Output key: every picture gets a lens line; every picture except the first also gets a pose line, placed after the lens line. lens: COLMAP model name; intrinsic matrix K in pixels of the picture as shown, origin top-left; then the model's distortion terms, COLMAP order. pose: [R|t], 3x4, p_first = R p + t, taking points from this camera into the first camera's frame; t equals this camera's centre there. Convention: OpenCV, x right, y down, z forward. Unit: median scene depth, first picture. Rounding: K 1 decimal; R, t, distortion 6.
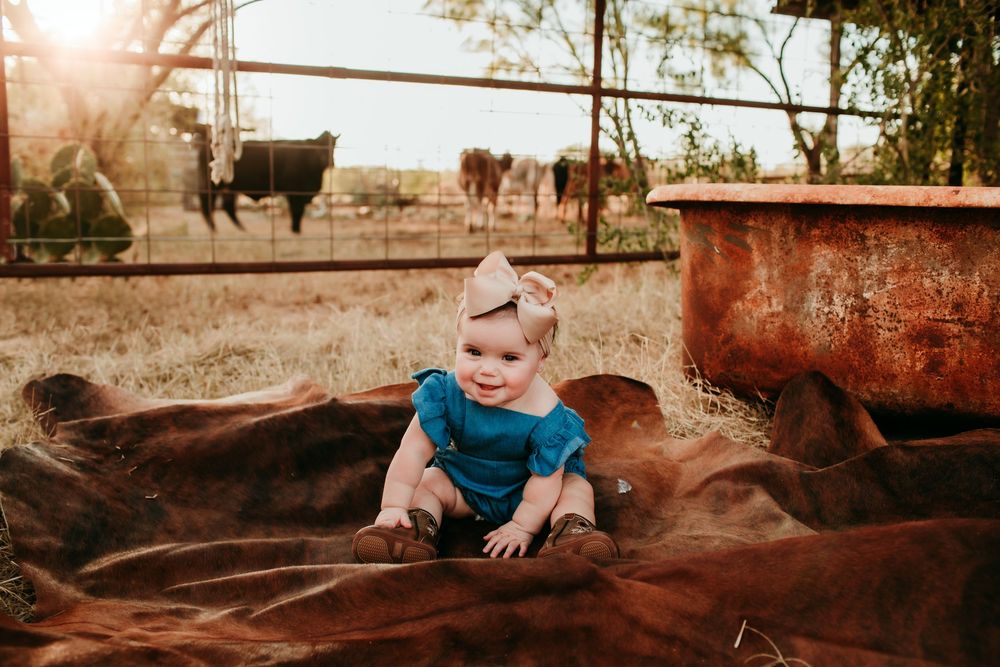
lens RADIAL K [[976.9, 0, 500.0], [0, 976.9, 333.5], [0, 0, 1]] dist [-0.098590, 0.137225]
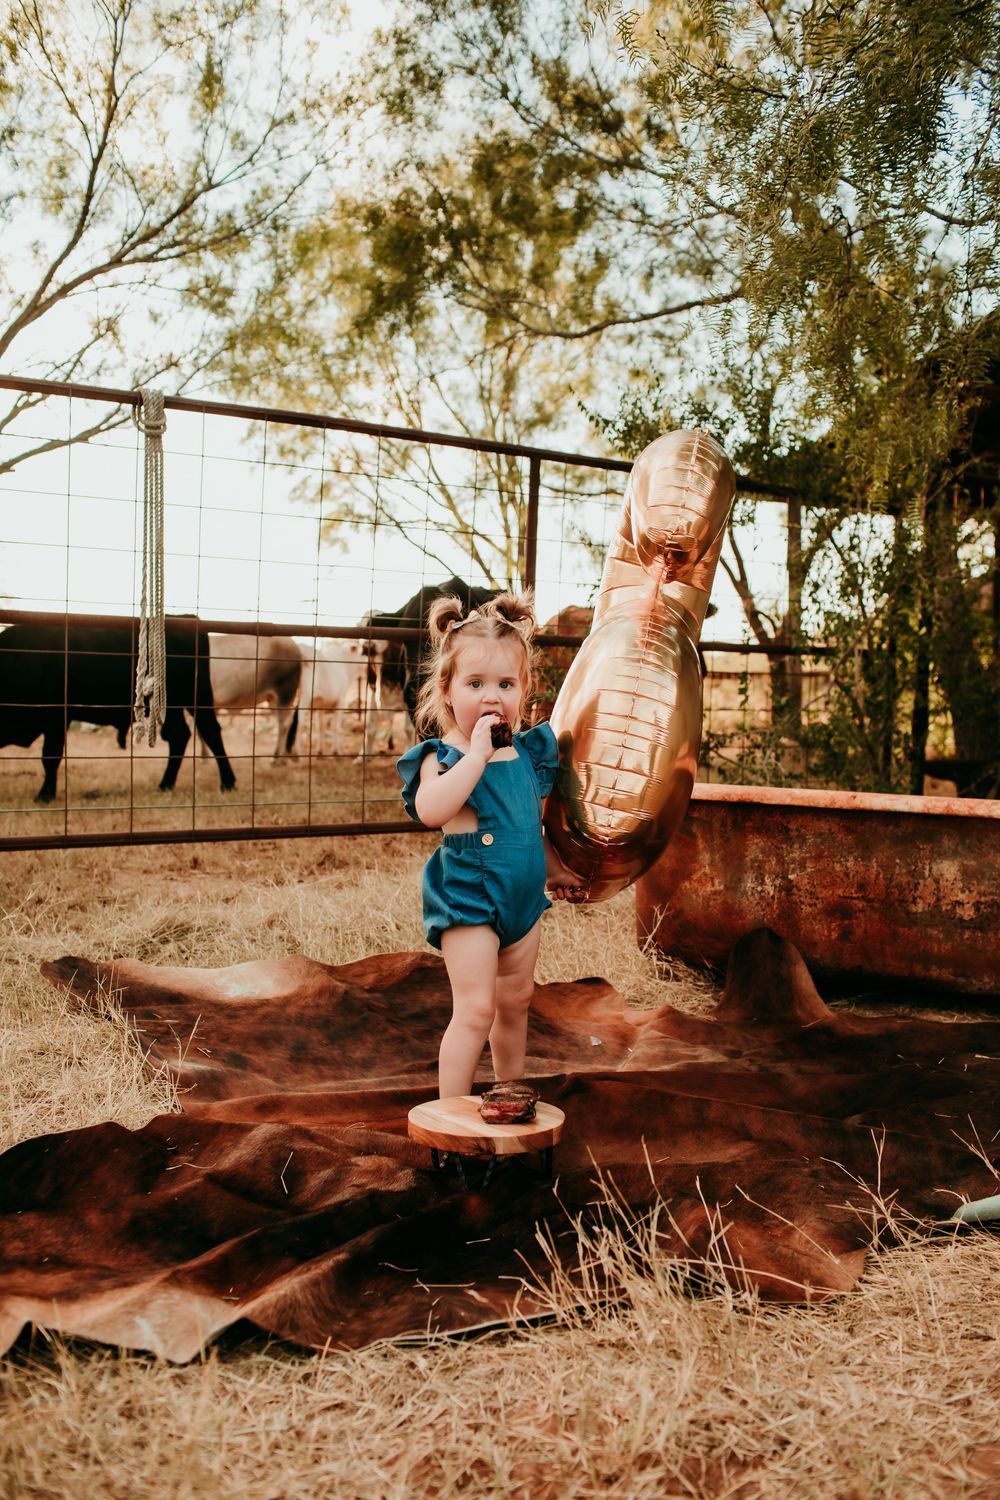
lens RADIAL K [[1465.4, 0, 494.1], [0, 1465.4, 737.9], [0, 0, 1]] dist [-0.107766, 0.151642]
pose [[0.993292, 0.004403, 0.115550, -0.191523], [0.007771, 0.994474, -0.104697, -0.023402], [-0.115373, 0.104893, 0.987768, -0.741286]]
